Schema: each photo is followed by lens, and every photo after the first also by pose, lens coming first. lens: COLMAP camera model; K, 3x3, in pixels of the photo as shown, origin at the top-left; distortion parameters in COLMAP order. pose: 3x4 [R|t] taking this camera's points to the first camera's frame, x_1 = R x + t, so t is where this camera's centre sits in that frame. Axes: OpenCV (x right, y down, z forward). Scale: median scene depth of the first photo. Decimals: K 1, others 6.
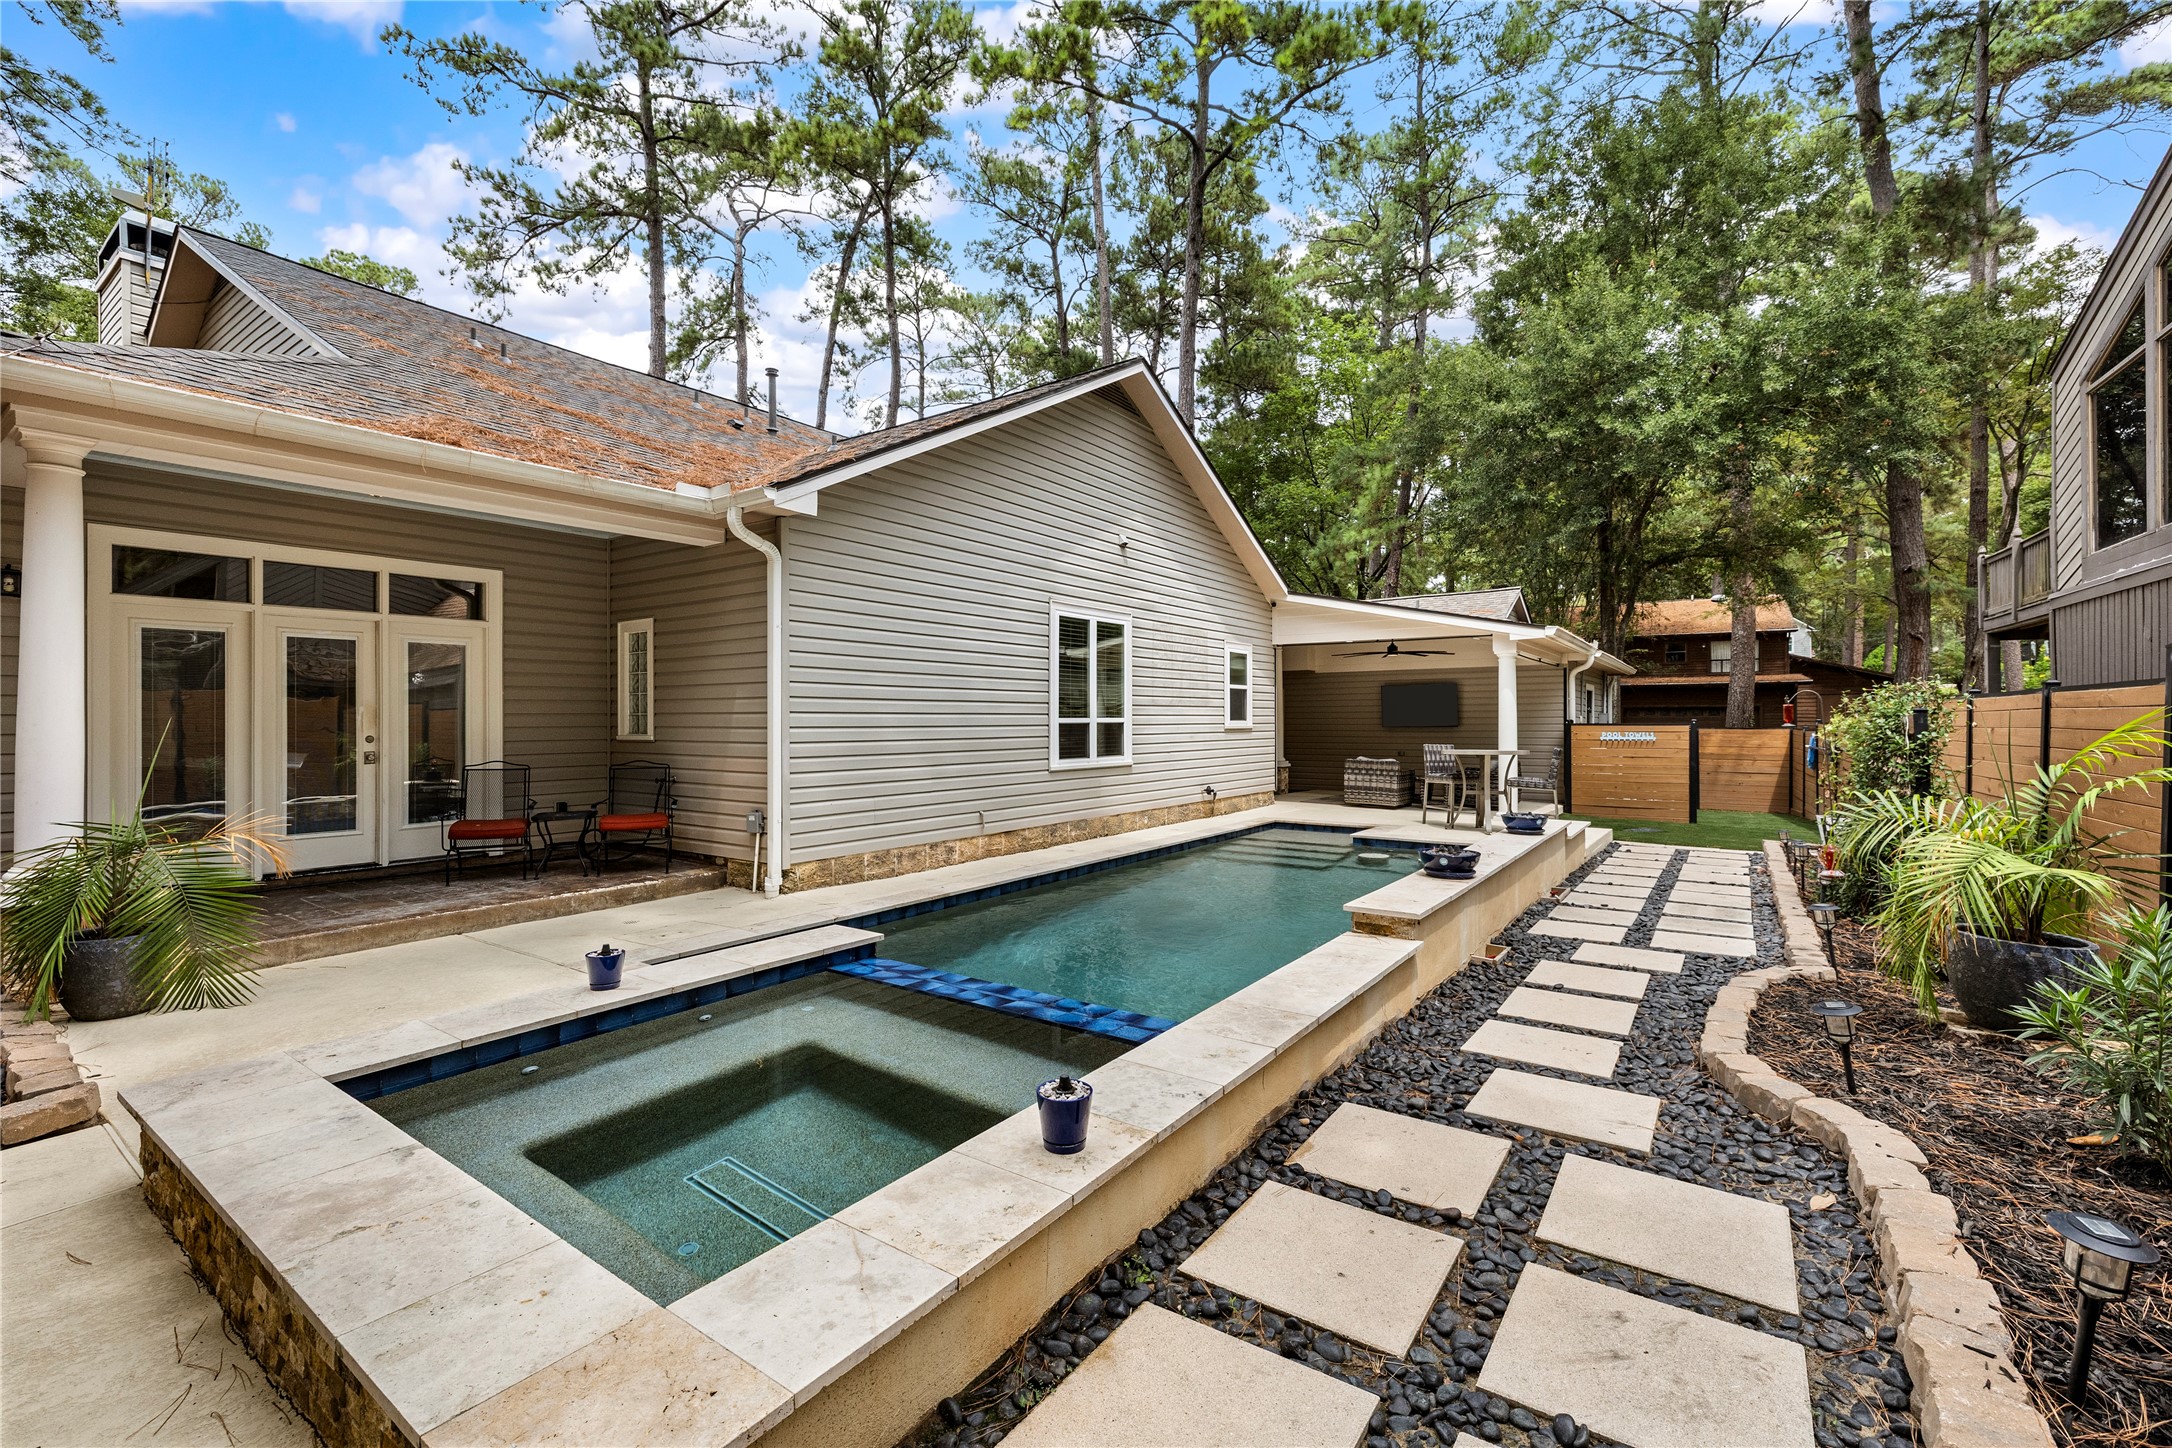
lens RADIAL K [[918.0, 0, 1087.8], [0, 918.0, 711.3], [0, 0, 1]] dist [-0.002392, 0.000315]
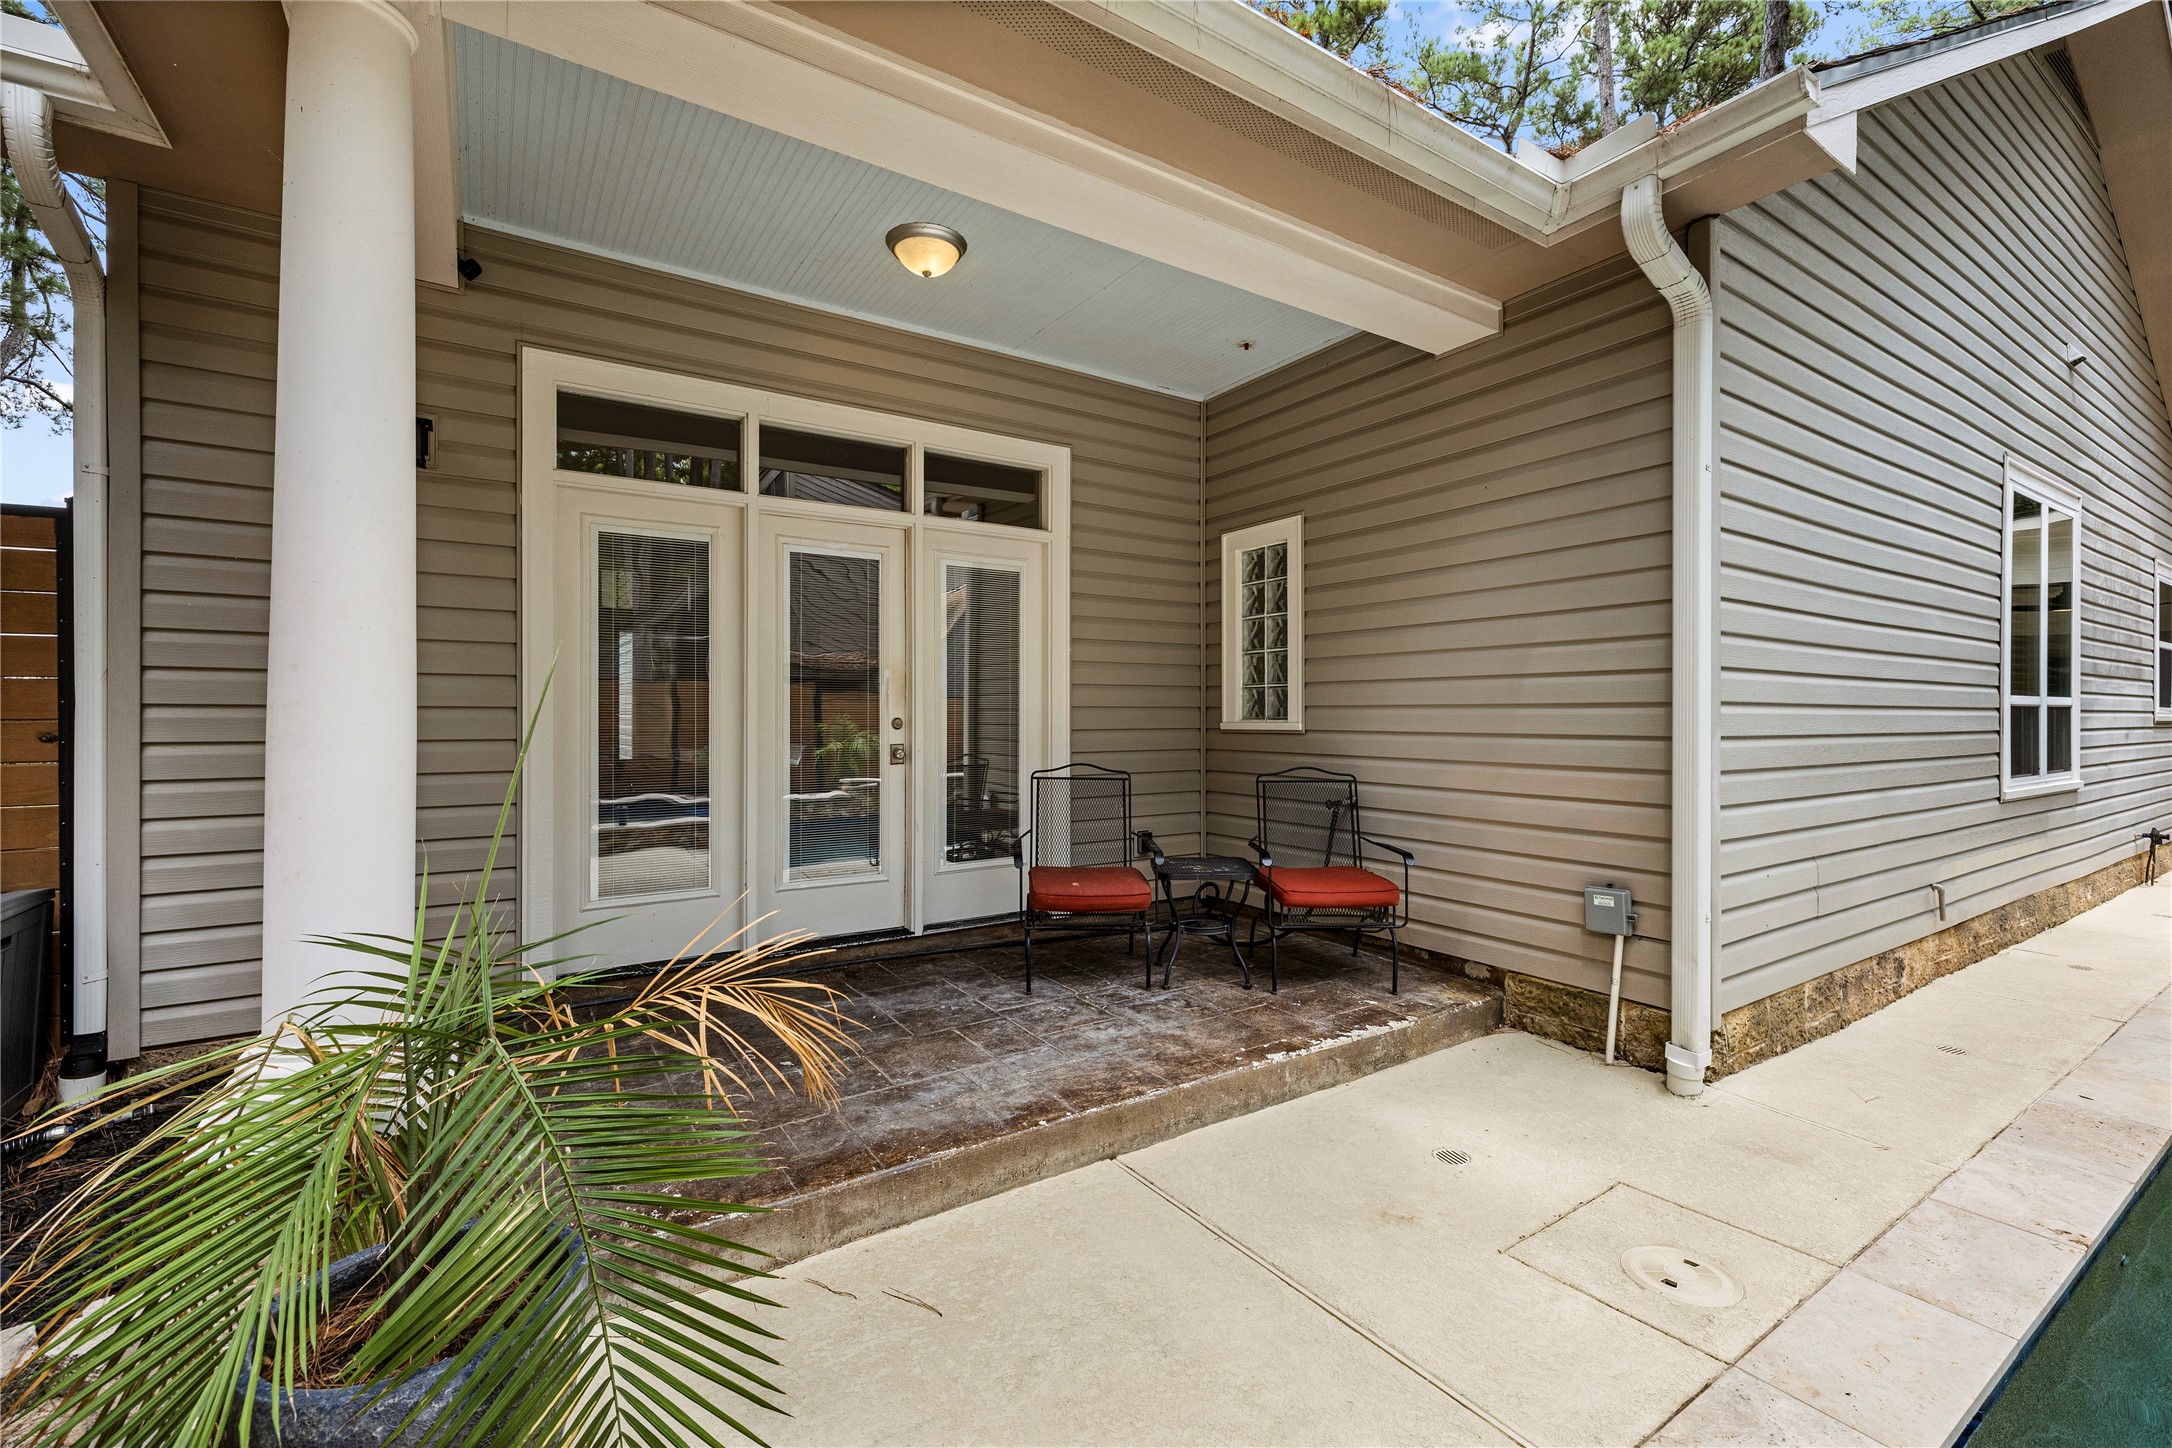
lens RADIAL K [[918.0, 0, 1087.8], [0, 918.0, 711.3], [0, 0, 1]] dist [-0.002392, 0.000315]
pose [[0.929818, 0.003128, -0.368007, -0.423433], [-0.001153, 0.999984, 0.005589, 0.018040], [0.368019, -0.004773, 0.929806, 0.461421]]
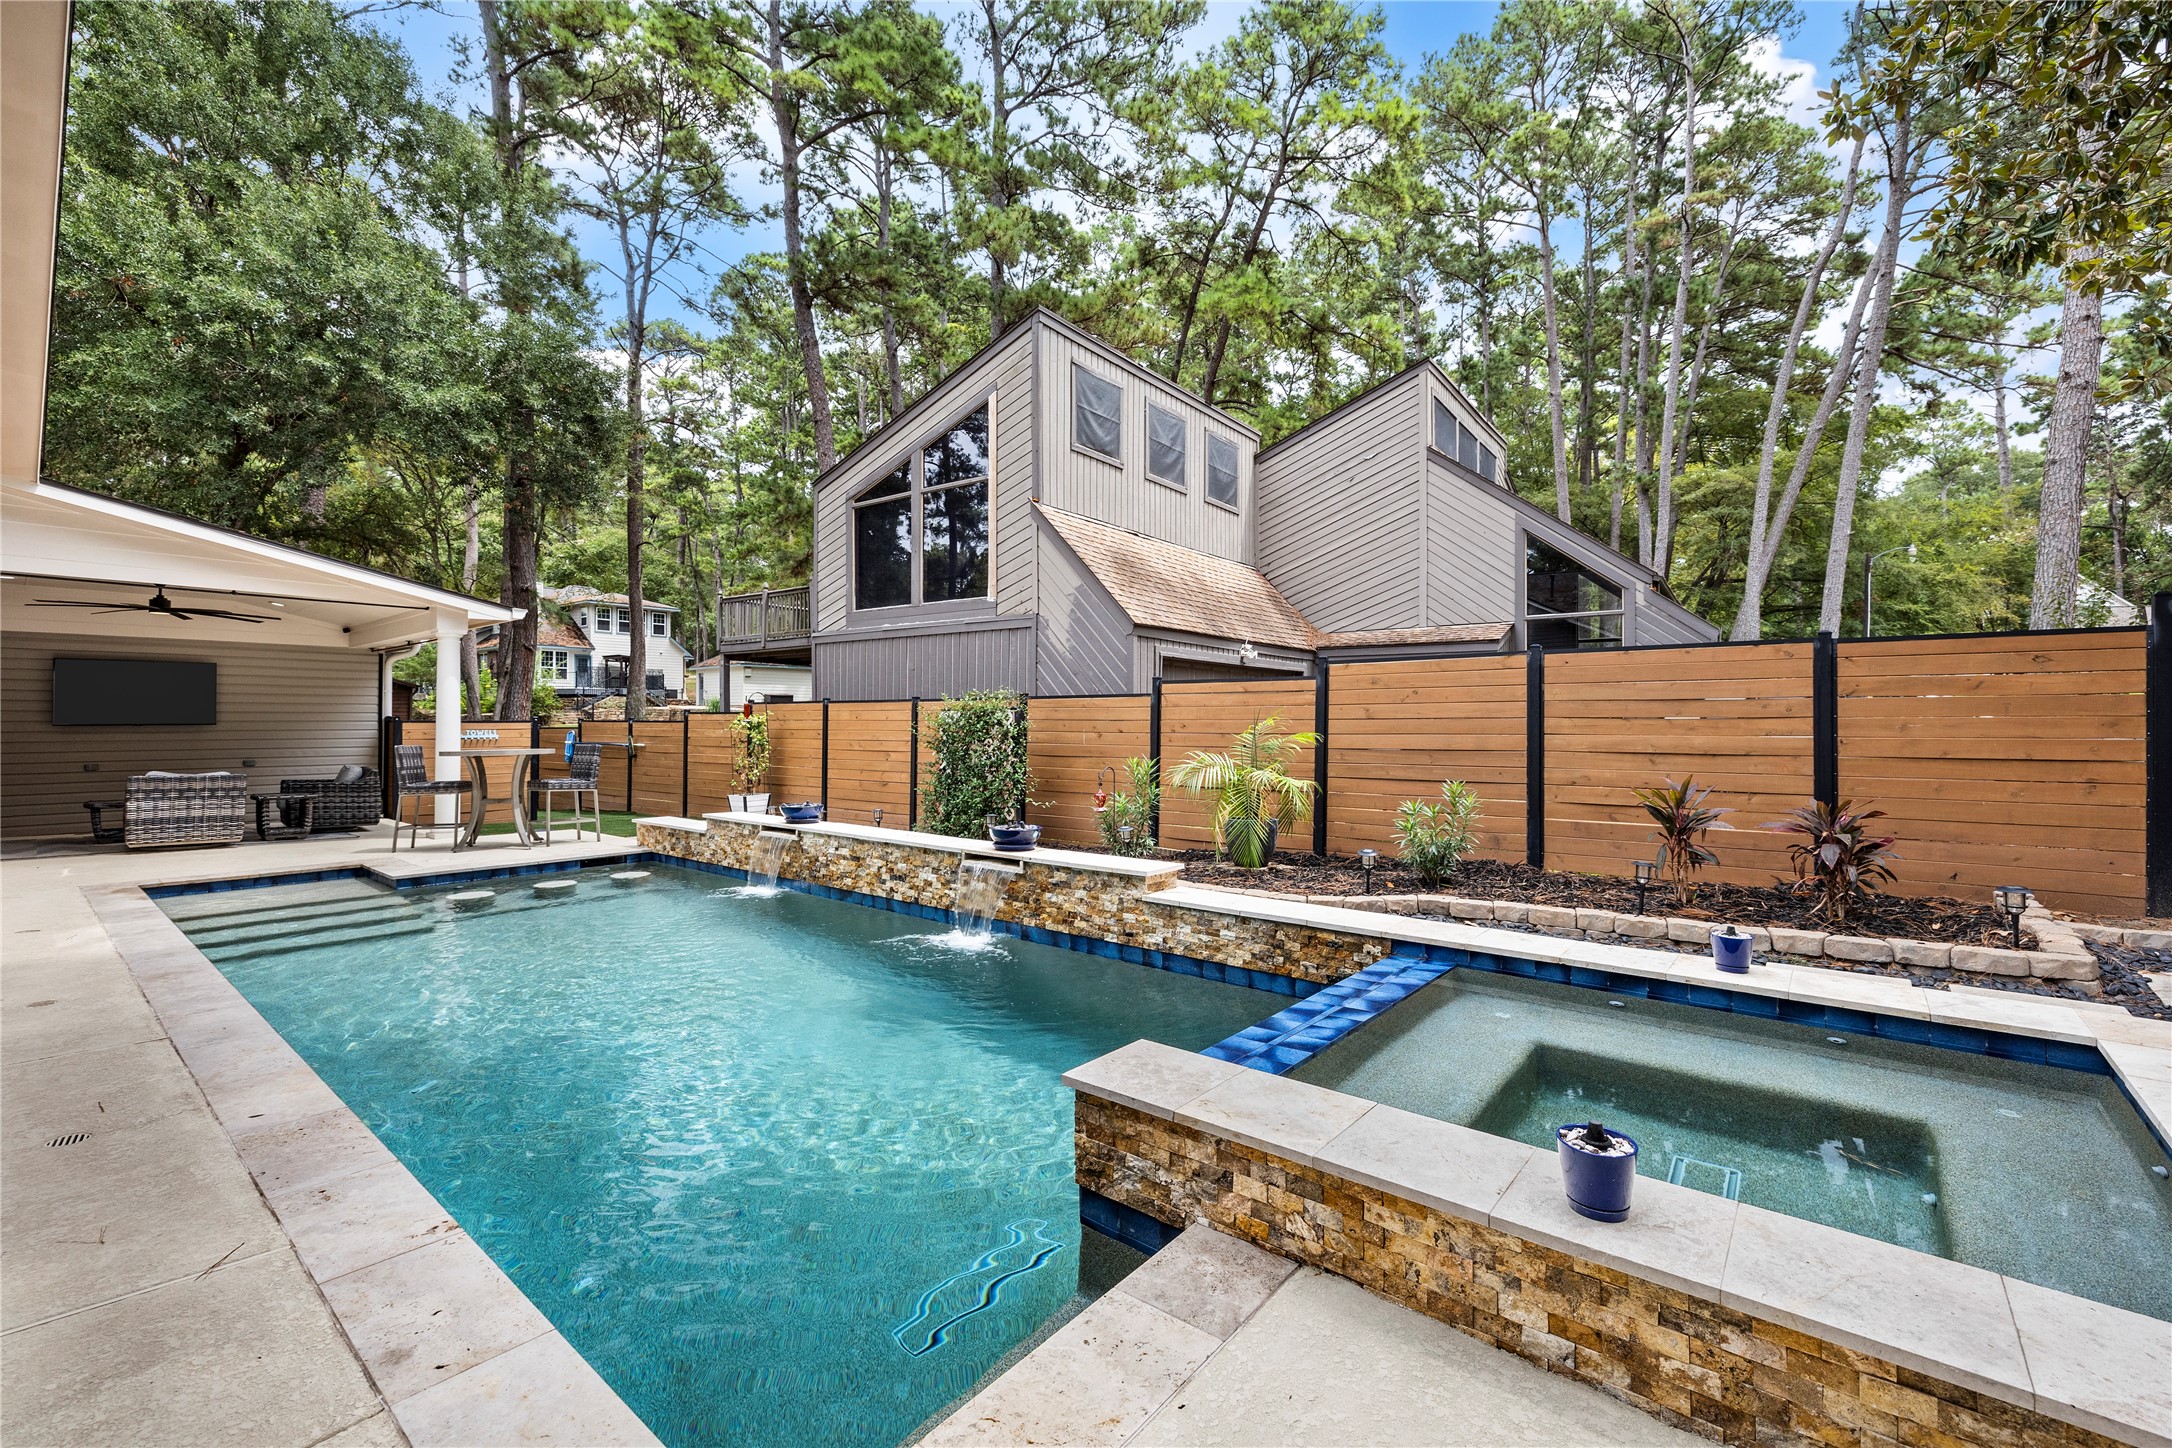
lens RADIAL K [[918.0, 0, 1087.8], [0, 918.0, 711.3], [0, 0, 1]] dist [-0.002392, 0.000315]
pose [[0.072246, 0.016261, 0.997254, -0.523375], [-0.011578, 0.999813, -0.015464, 0.021483], [-0.997320, -0.010429, 0.072421, 0.620263]]
